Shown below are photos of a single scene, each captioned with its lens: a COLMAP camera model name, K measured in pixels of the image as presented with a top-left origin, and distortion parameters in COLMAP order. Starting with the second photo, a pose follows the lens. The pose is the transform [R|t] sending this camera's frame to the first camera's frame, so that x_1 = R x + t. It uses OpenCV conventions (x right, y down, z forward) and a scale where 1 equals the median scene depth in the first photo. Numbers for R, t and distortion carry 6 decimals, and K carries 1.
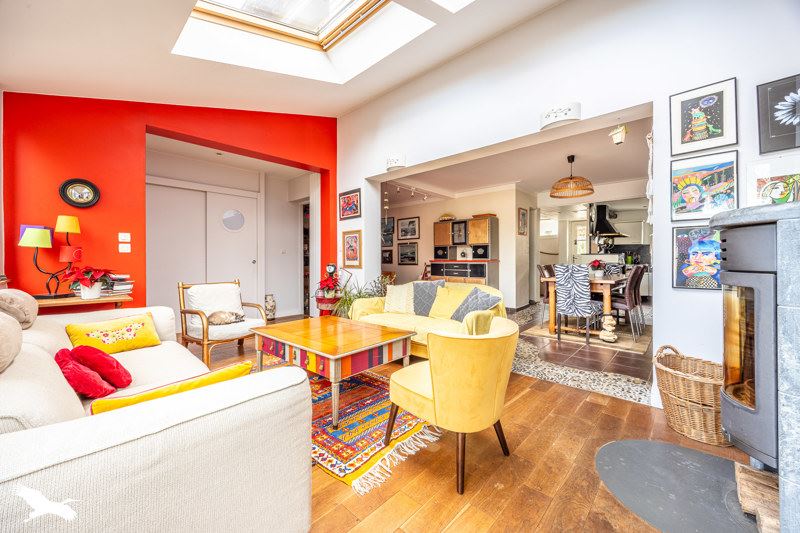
lens RADIAL K [[310.6, 0, 403.6], [0, 310.6, 261.8], [0, 0, 1]] dist [0.001001, -0.000037]
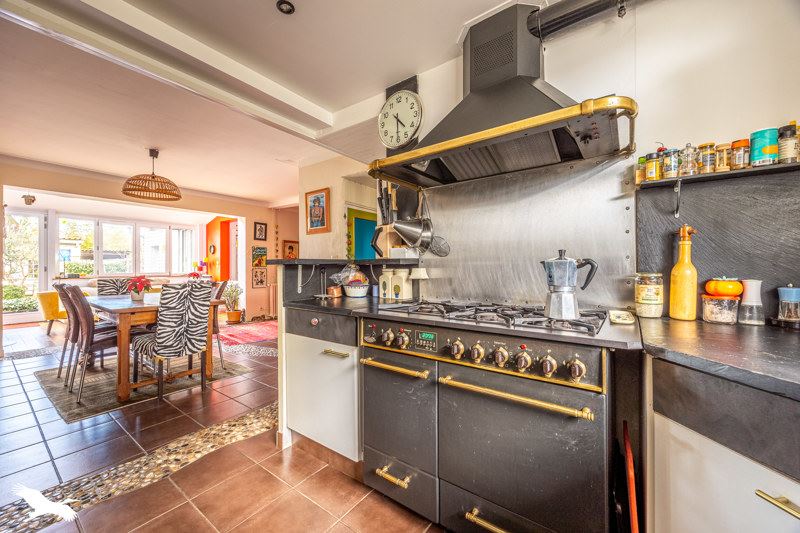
lens RADIAL K [[310.6, 0, 400.4], [0, 310.6, 266.9], [0, 0, 1]] dist [0.001001, -0.000037]
pose [[0.109794, -0.000910, -0.993954, 2.239977], [-0.001730, 0.999998, -0.001107, -0.039653], [0.993953, 0.001841, 0.109793, 2.448220]]
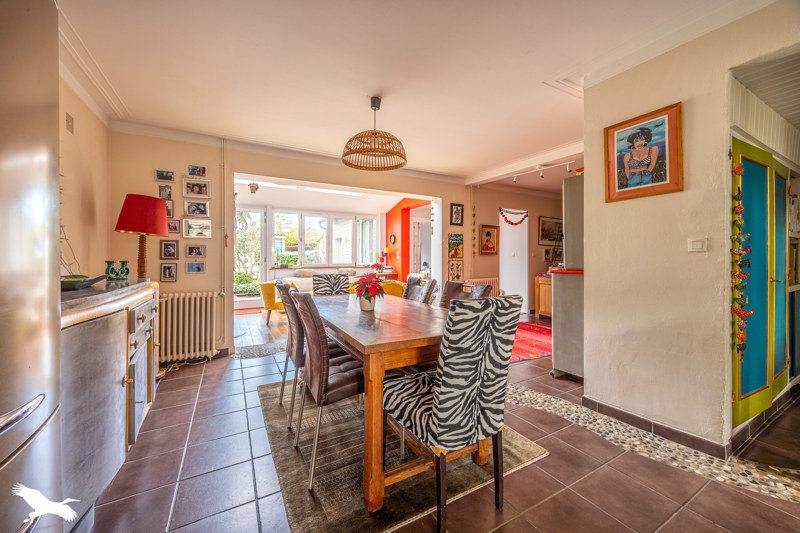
lens RADIAL K [[310.6, 0, 404.6], [0, 310.6, 258.6], [0, 0, 1]] dist [0.001001, -0.000037]
pose [[-0.310483, 0.004479, -0.950568, 1.709912], [-0.002381, 0.999982, 0.005489, -0.048226], [0.950576, 0.003968, -0.310467, 1.948512]]
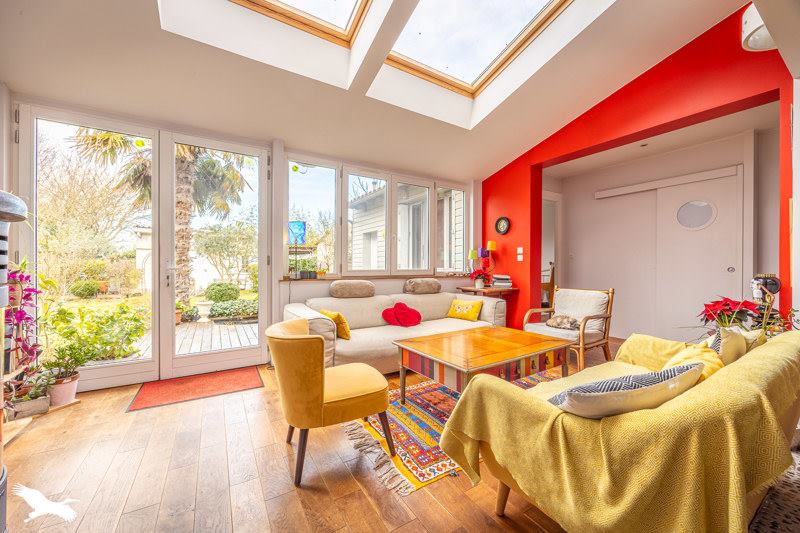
lens RADIAL K [[310.6, 0, 405.6], [0, 310.6, 266.6], [0, 0, 1]] dist [0.001001, -0.000037]
pose [[-0.274597, 0.004746, -0.961548, 0.651708], [-0.006912, 0.999952, 0.006910, -0.010188], [0.961535, 0.008544, -0.274551, 0.911072]]
